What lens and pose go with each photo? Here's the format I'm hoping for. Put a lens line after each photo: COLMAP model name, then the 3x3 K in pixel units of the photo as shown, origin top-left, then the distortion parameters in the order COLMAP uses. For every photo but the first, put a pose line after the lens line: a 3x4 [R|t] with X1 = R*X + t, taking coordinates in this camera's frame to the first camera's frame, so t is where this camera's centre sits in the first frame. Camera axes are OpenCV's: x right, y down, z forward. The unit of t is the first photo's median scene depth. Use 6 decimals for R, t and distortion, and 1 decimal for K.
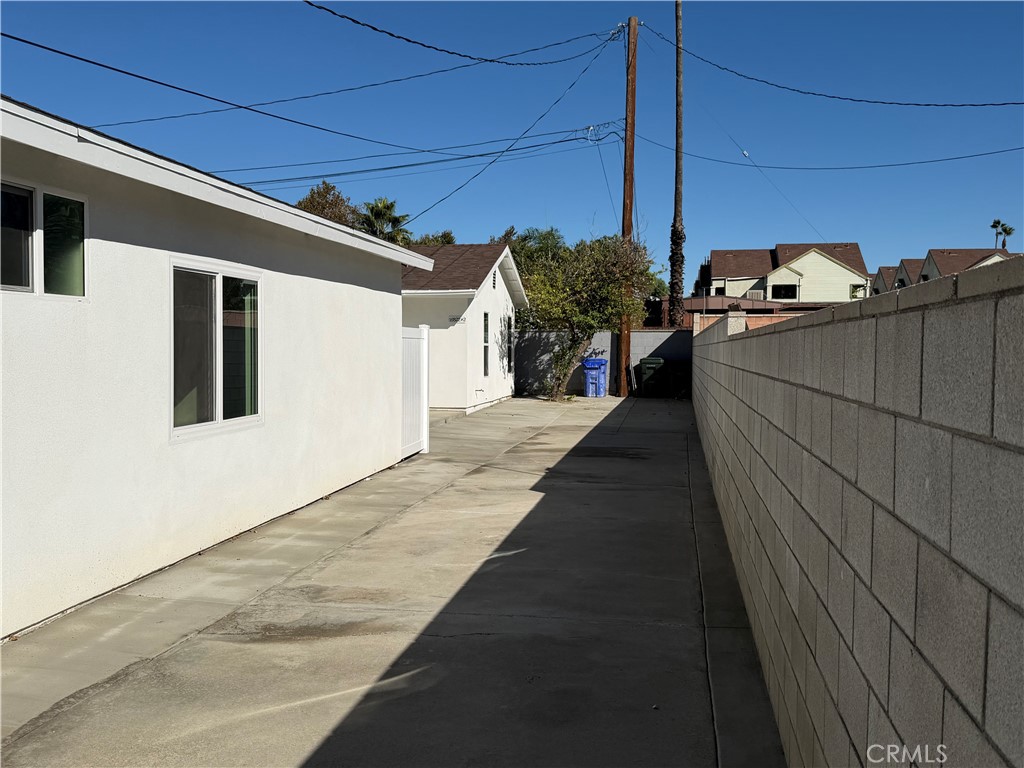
lens RADIAL K [[1009.3, 0, 511.2], [0, 1009.3, 387.1], [0, 0, 1]] dist [0.021881, 0.000000]
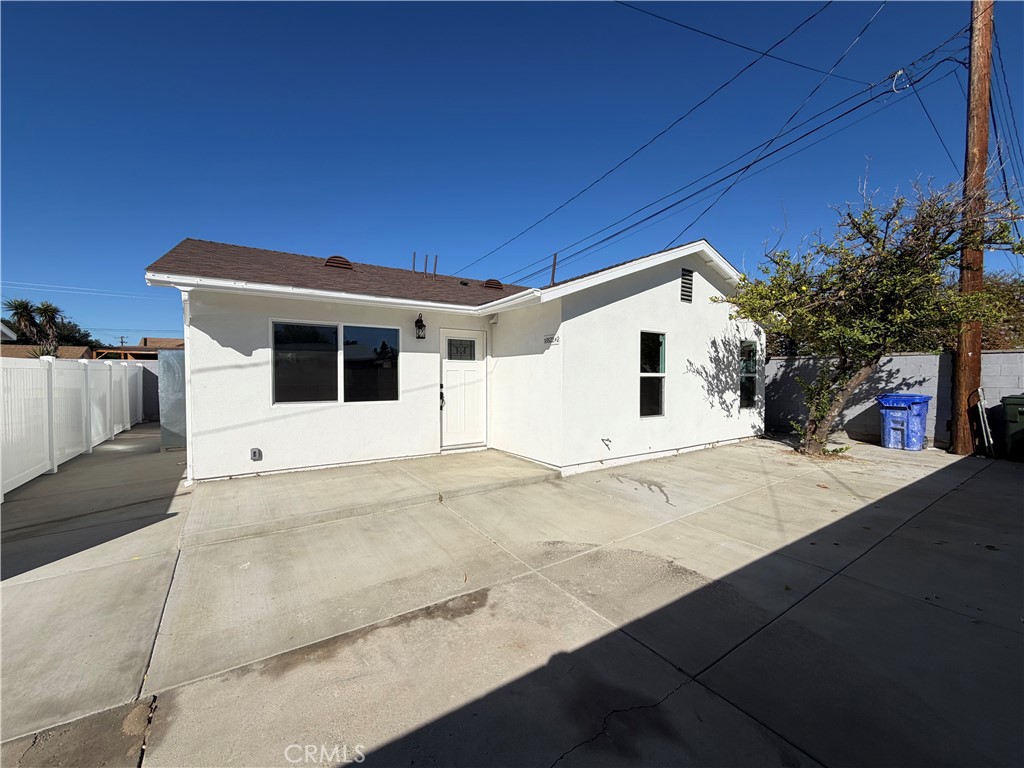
lens RADIAL K [[407.6, 0, 518.8], [0, 407.6, 391.7], [0, 0, 1]] dist [0.000653, -0.000033]
pose [[0.681176, 0.028271, -0.731574, 0.107514], [-0.026588, 0.999550, 0.013871, -0.026521], [0.731637, 0.010003, 0.681621, 0.610119]]
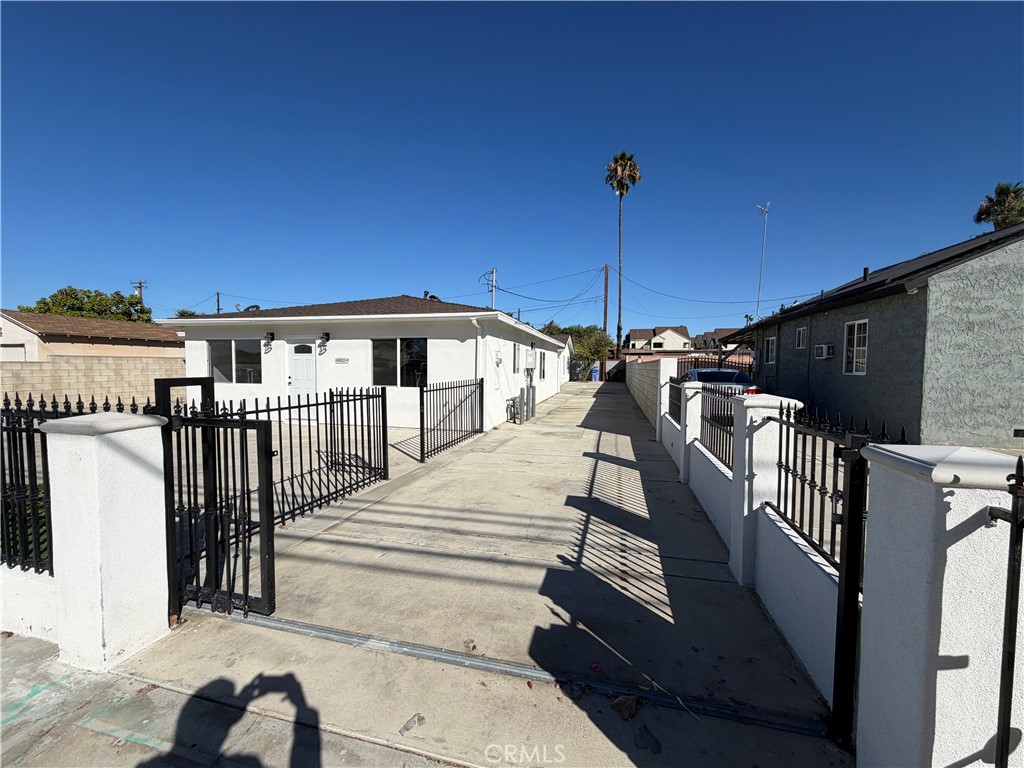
lens RADIAL K [[407.6, 0, 510.3], [0, 407.6, 383.2], [0, 0, 1]] dist [0.000653, -0.000033]
pose [[0.996143, 0.002463, -0.087704, -0.071365], [-0.002259, 0.999995, 0.002426, 0.013098], [0.087710, -0.002219, 0.996144, -0.318314]]
